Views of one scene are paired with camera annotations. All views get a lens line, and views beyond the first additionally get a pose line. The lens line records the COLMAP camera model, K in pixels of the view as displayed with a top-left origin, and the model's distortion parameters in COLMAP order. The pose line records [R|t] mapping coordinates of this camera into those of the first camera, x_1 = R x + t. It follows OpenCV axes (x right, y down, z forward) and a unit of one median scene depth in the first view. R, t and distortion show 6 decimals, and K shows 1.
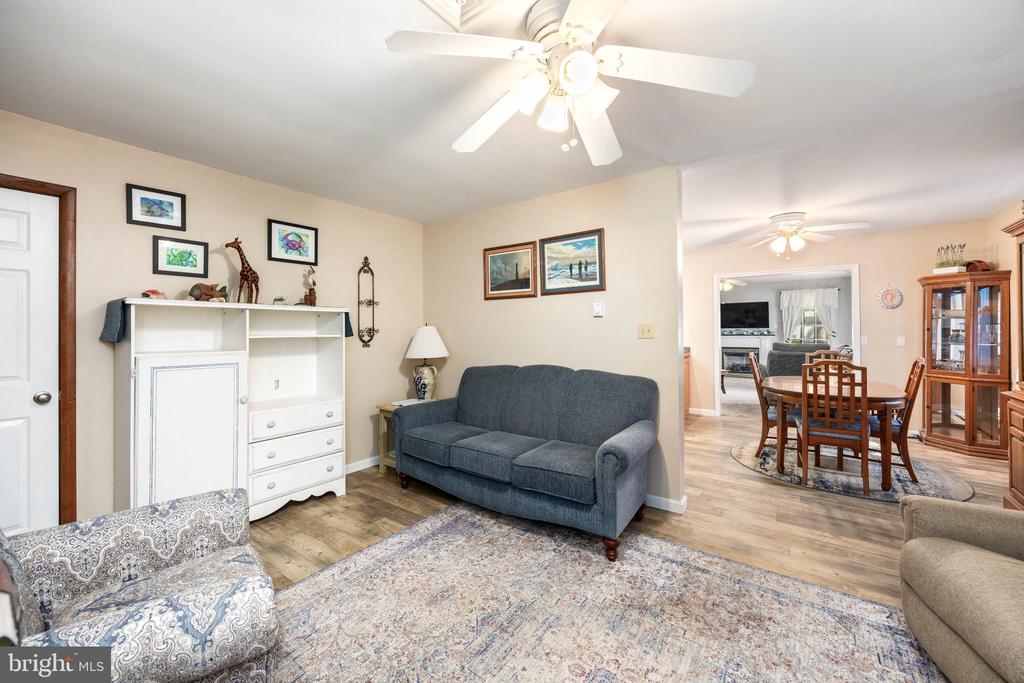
lens RADIAL K [[401.6, 0, 507.6], [0, 401.6, 328.4], [0, 0, 1]] dist [-0.000151, -0.000088]
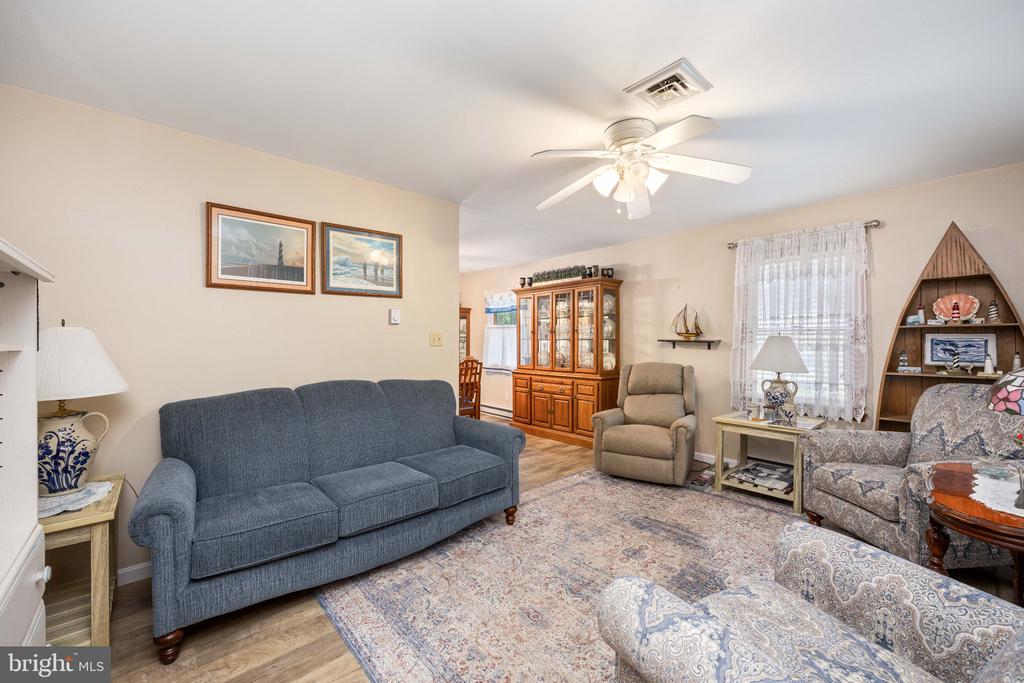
lens RADIAL K [[401.6, 0, 512.1], [0, 401.6, 341.2], [0, 0, 1]] dist [-0.000151, -0.000088]
pose [[0.211155, 0.002194, 0.977450, -0.552458], [-0.005504, 0.999984, -0.001055, 0.009083], [-0.977437, -0.005157, 0.211164, 0.429883]]
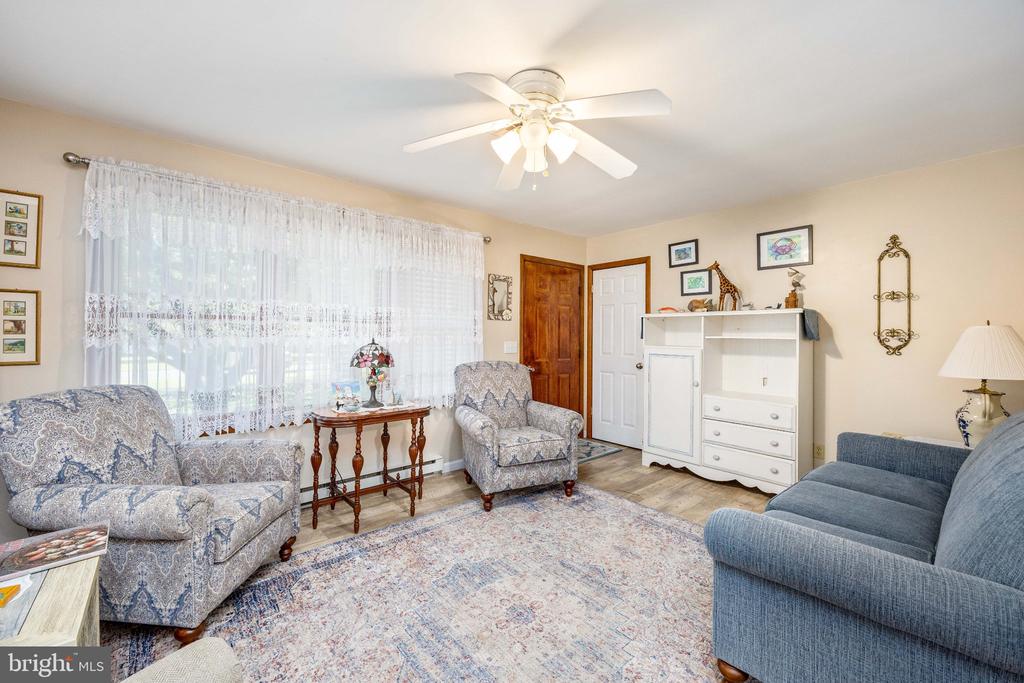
lens RADIAL K [[414.2, 0, 512.7], [0, 414.2, 330.0], [0, 0, 1]] dist [0.001985, 0.000197]
pose [[-0.219332, -0.005680, -0.975634, 0.564136], [0.000099, 0.999983, -0.005844, 0.004023], [0.975650, -0.001378, -0.219328, 0.472879]]
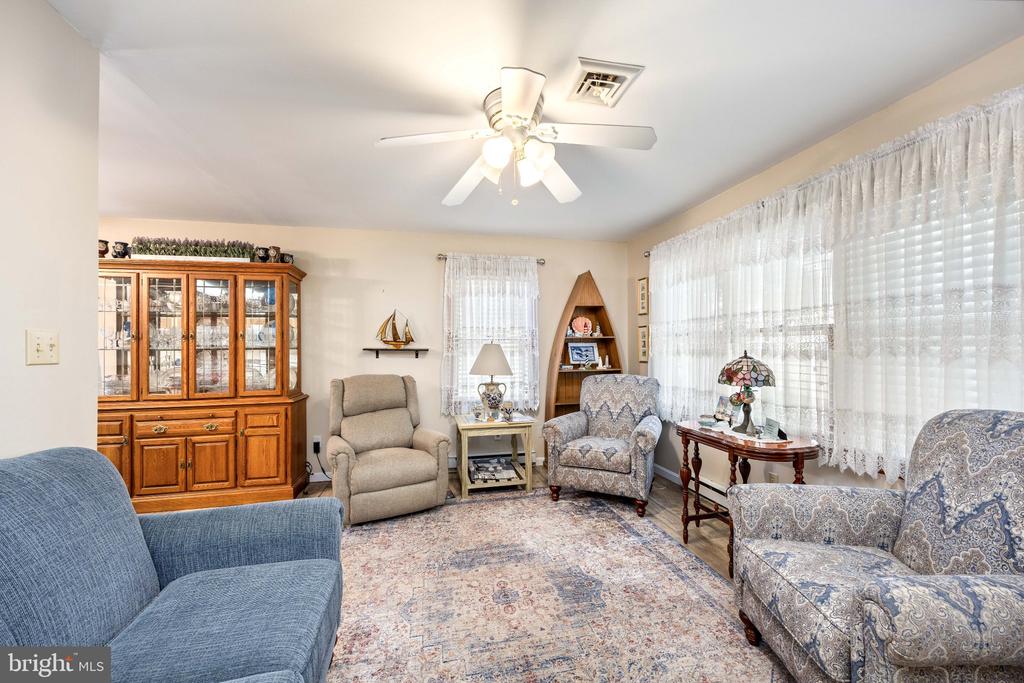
lens RADIAL K [[401.6, 0, 508.2], [0, 401.6, 345.5], [0, 0, 1]] dist [-0.000151, -0.000088]
pose [[-0.743366, 0.016785, 0.668675, -0.270390], [0.009913, 0.999852, -0.014077, 0.011725], [-0.668812, -0.003836, -0.743422, 0.765436]]
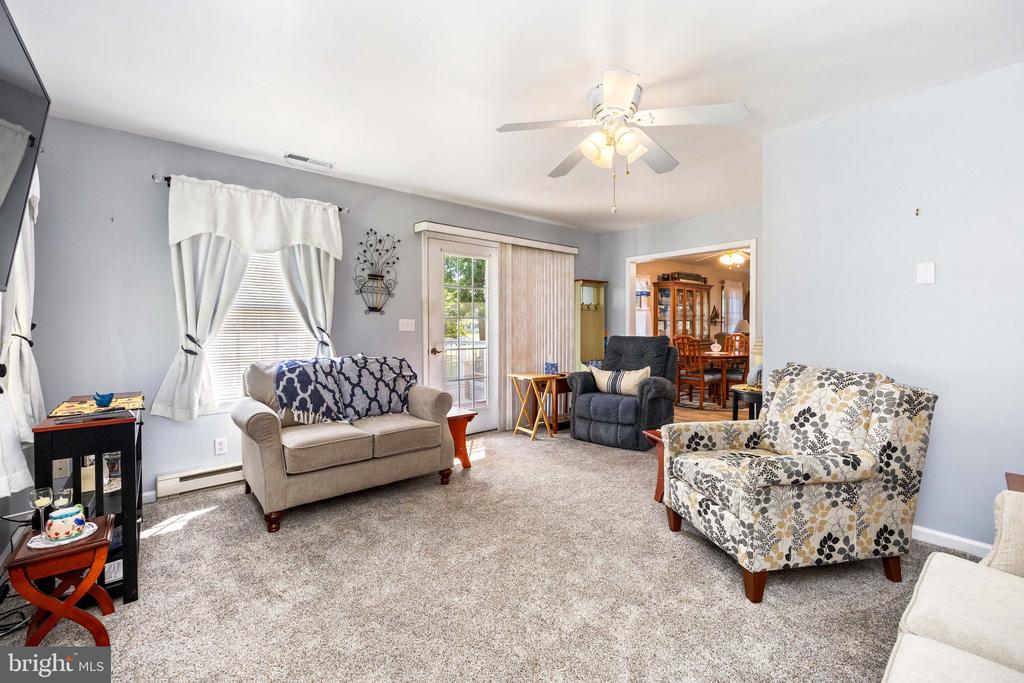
lens RADIAL K [[401.6, 0, 516.2], [0, 401.6, 337.2], [0, 0, 1]] dist [-0.000151, -0.000088]
pose [[-0.971222, 0.004103, 0.238141, 1.213920], [0.009873, 0.999686, 0.023040, 0.031533], [-0.237972, 0.024728, -0.970957, 2.815453]]
